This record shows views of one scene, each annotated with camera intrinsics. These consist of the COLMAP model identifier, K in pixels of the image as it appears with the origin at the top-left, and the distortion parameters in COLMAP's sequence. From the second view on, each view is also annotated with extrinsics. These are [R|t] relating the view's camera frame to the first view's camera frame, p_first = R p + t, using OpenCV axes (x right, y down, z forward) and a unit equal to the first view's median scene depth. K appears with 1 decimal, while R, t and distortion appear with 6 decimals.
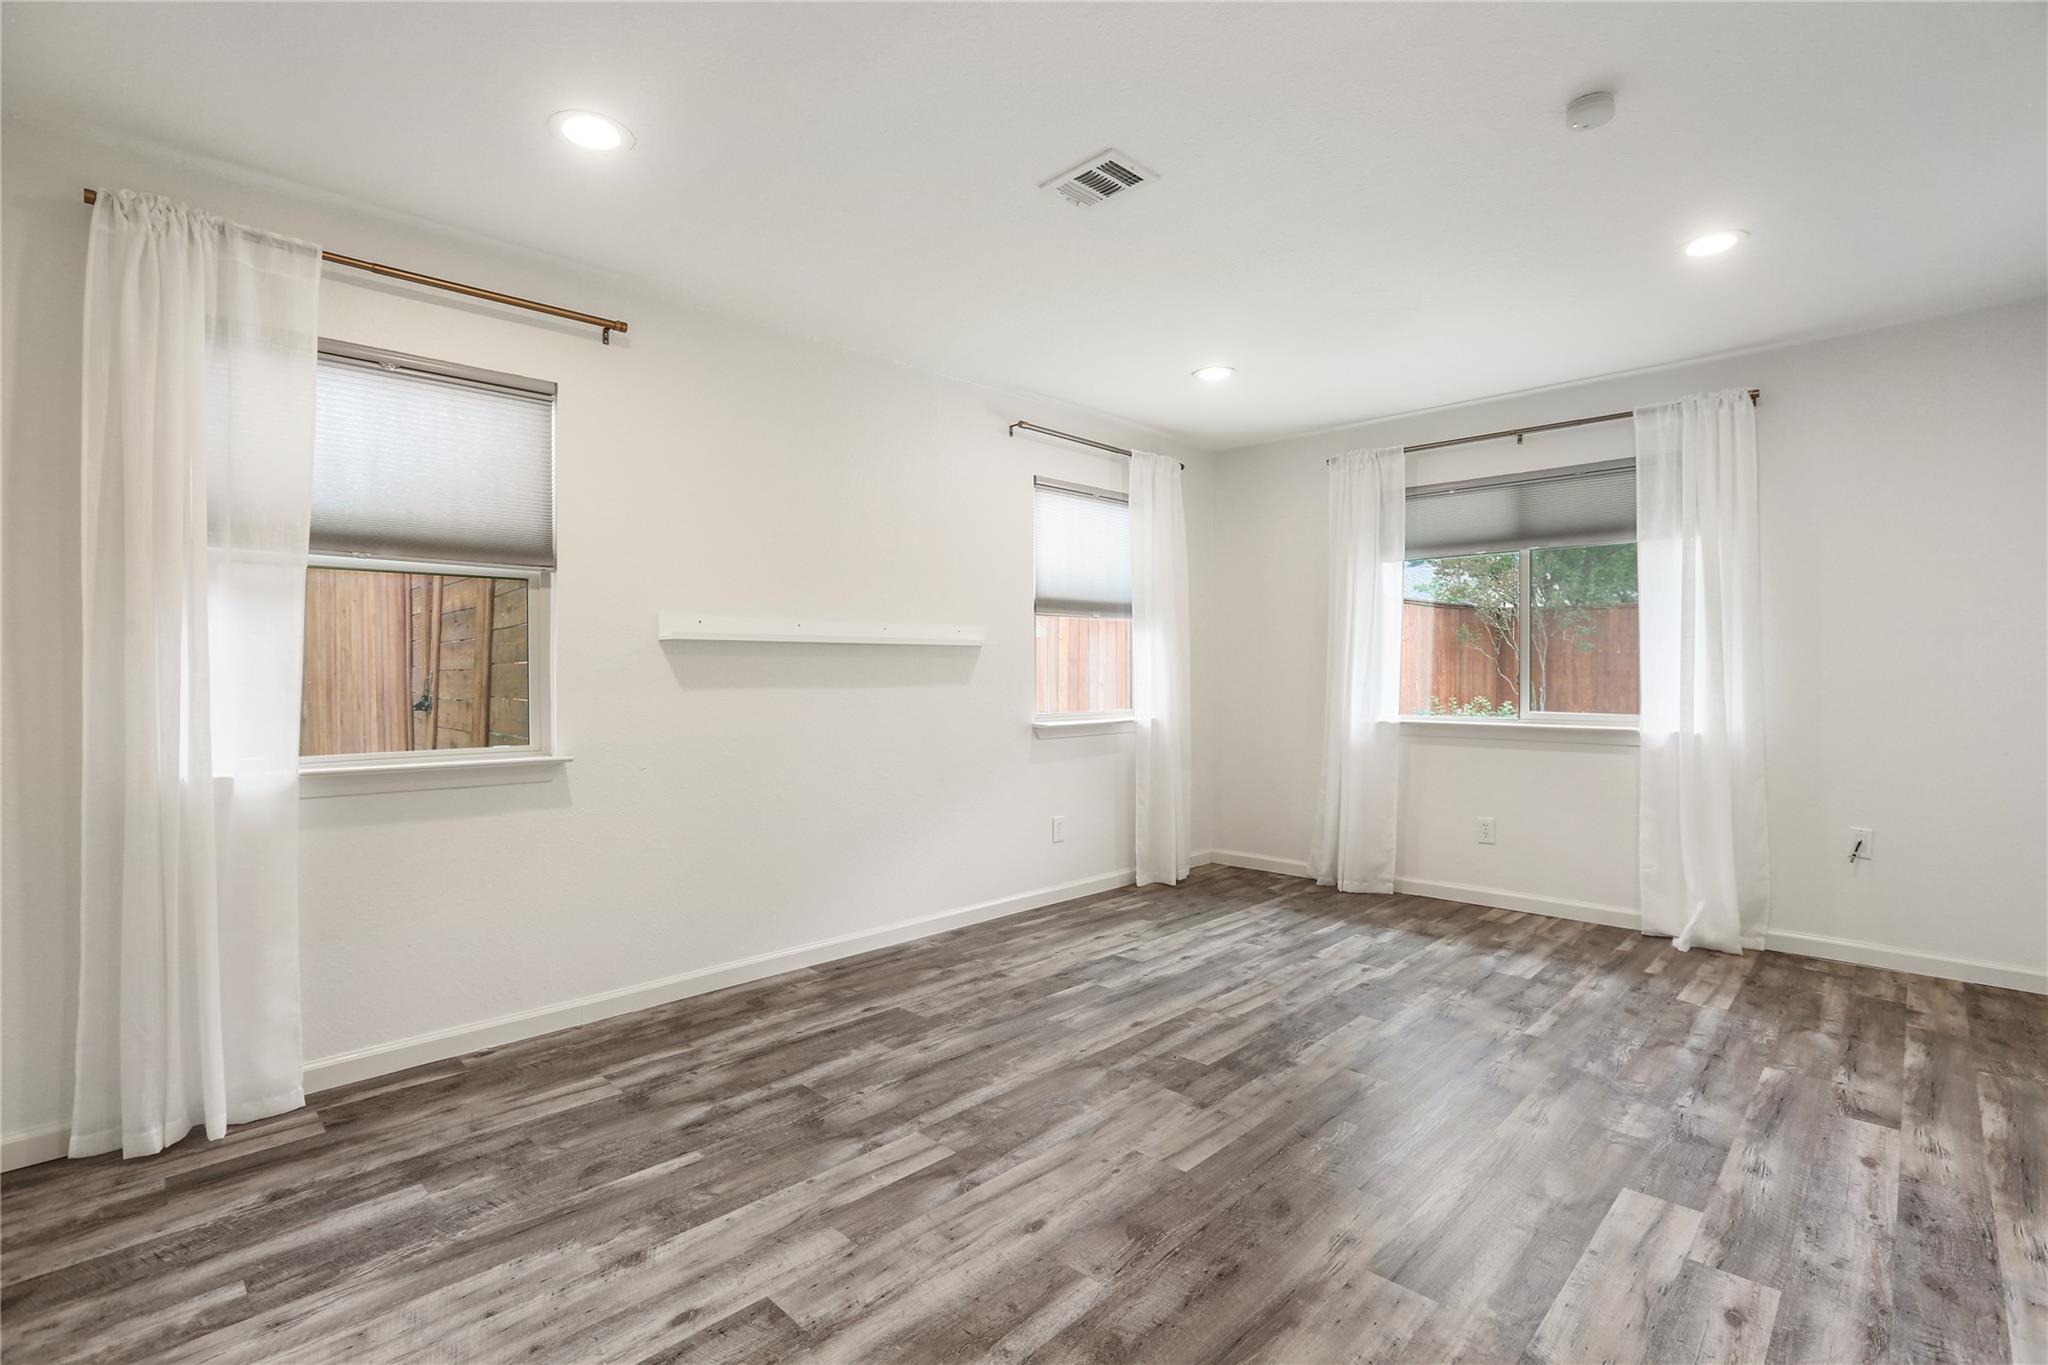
lens RADIAL K [[944.9, 0, 1004.8], [0, 944.9, 671.5], [0, 0, 1]] dist [-0.040619, 0.015435]
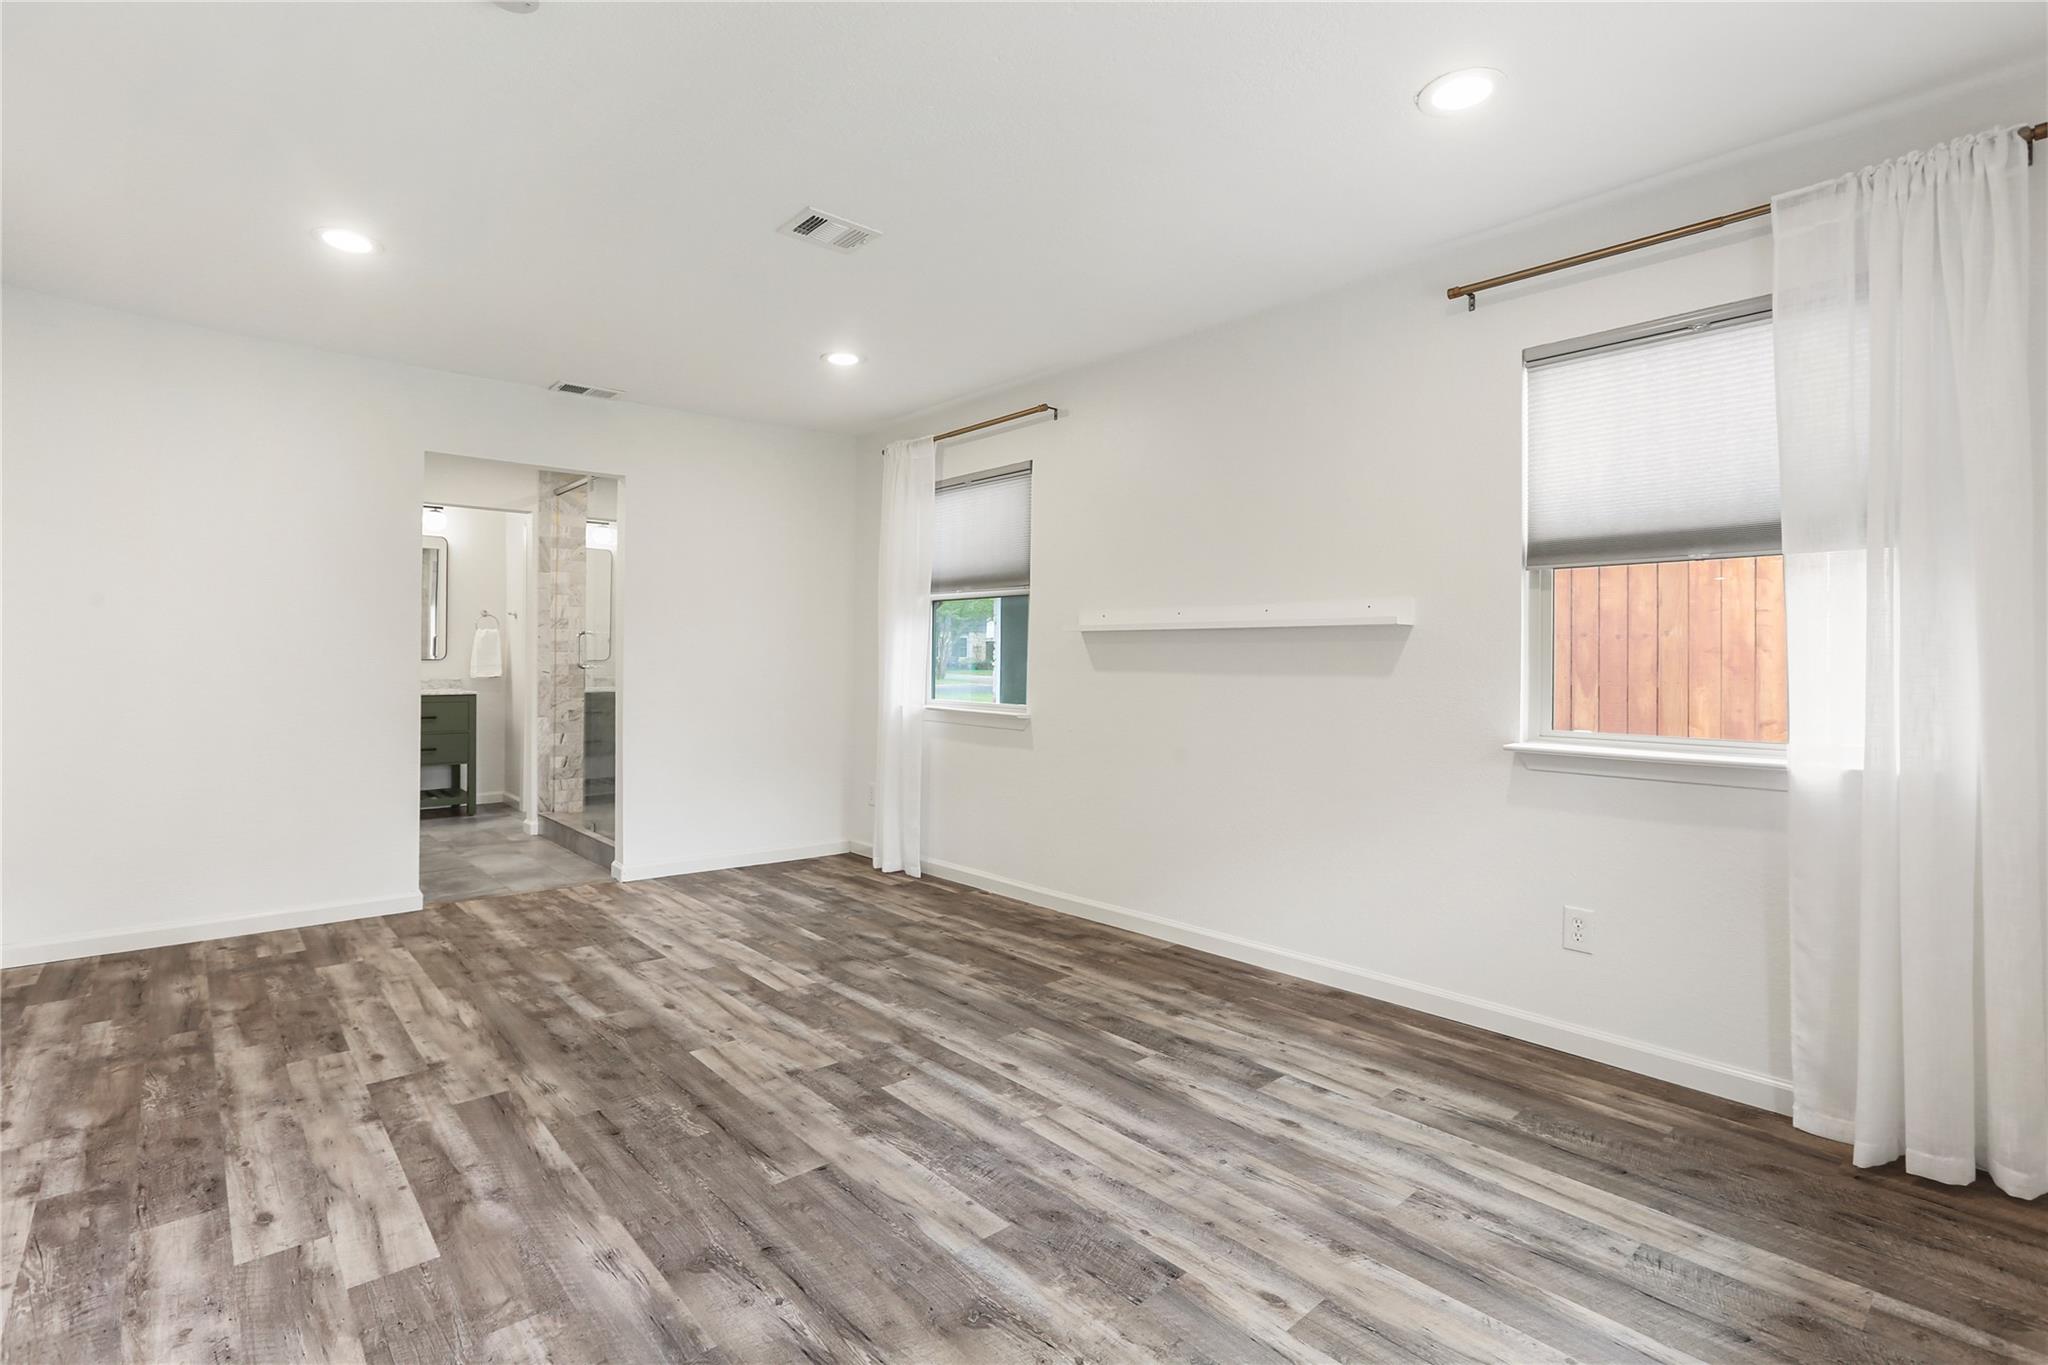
lens RADIAL K [[944.9, 0, 1017.8], [0, 944.9, 666.4], [0, 0, 1]] dist [-0.040619, 0.015435]
pose [[-0.048403, 0.005953, -0.998810, 1.095454], [-0.007519, 0.999952, 0.006324, 0.005353], [0.998800, 0.007816, -0.048356, 1.153556]]
